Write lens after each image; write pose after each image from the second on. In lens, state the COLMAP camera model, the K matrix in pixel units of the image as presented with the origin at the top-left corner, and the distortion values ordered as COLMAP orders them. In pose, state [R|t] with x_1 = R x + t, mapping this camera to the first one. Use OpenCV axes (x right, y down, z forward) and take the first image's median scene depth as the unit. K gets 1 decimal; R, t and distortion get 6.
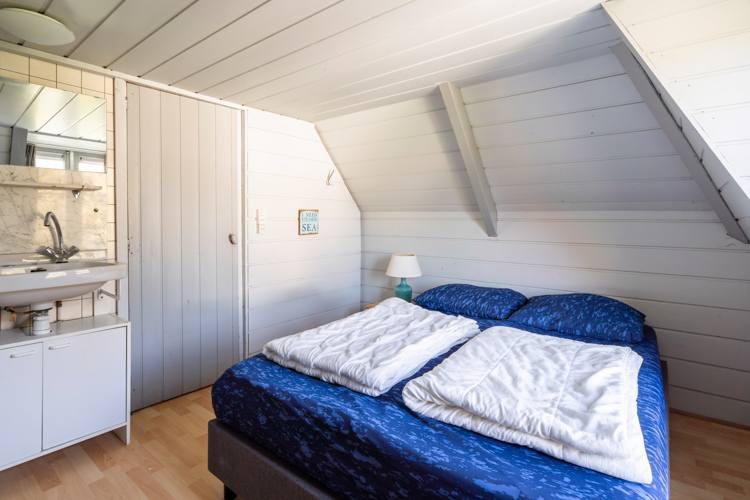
lens RADIAL K [[348.3, 0, 375.6], [0, 348.3, 226.0], [0, 0, 1]] dist [-0.000429, 0.000070]
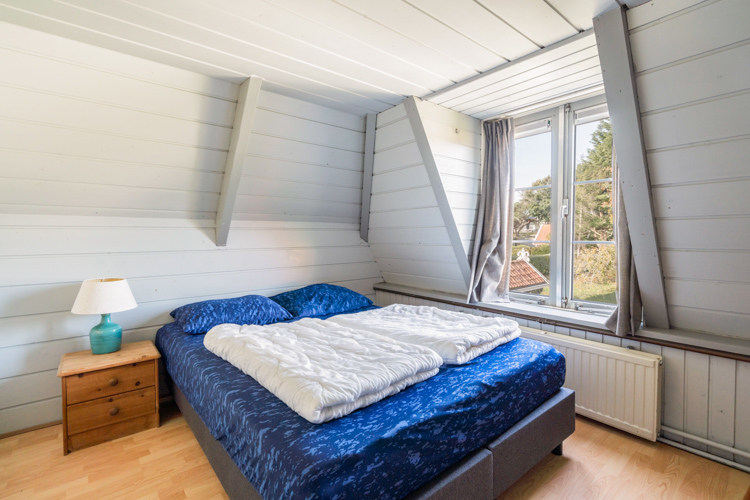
lens RADIAL K [[355.9, 0, 375.6], [0, 355.9, 231.8], [0, 0, 1]] dist [0.001252, -0.000051]
pose [[0.238601, -0.002658, 0.971114, -0.992868], [0.025045, 0.999680, -0.003417, 0.009461], [-0.970795, 0.025137, 0.238591, 0.741705]]
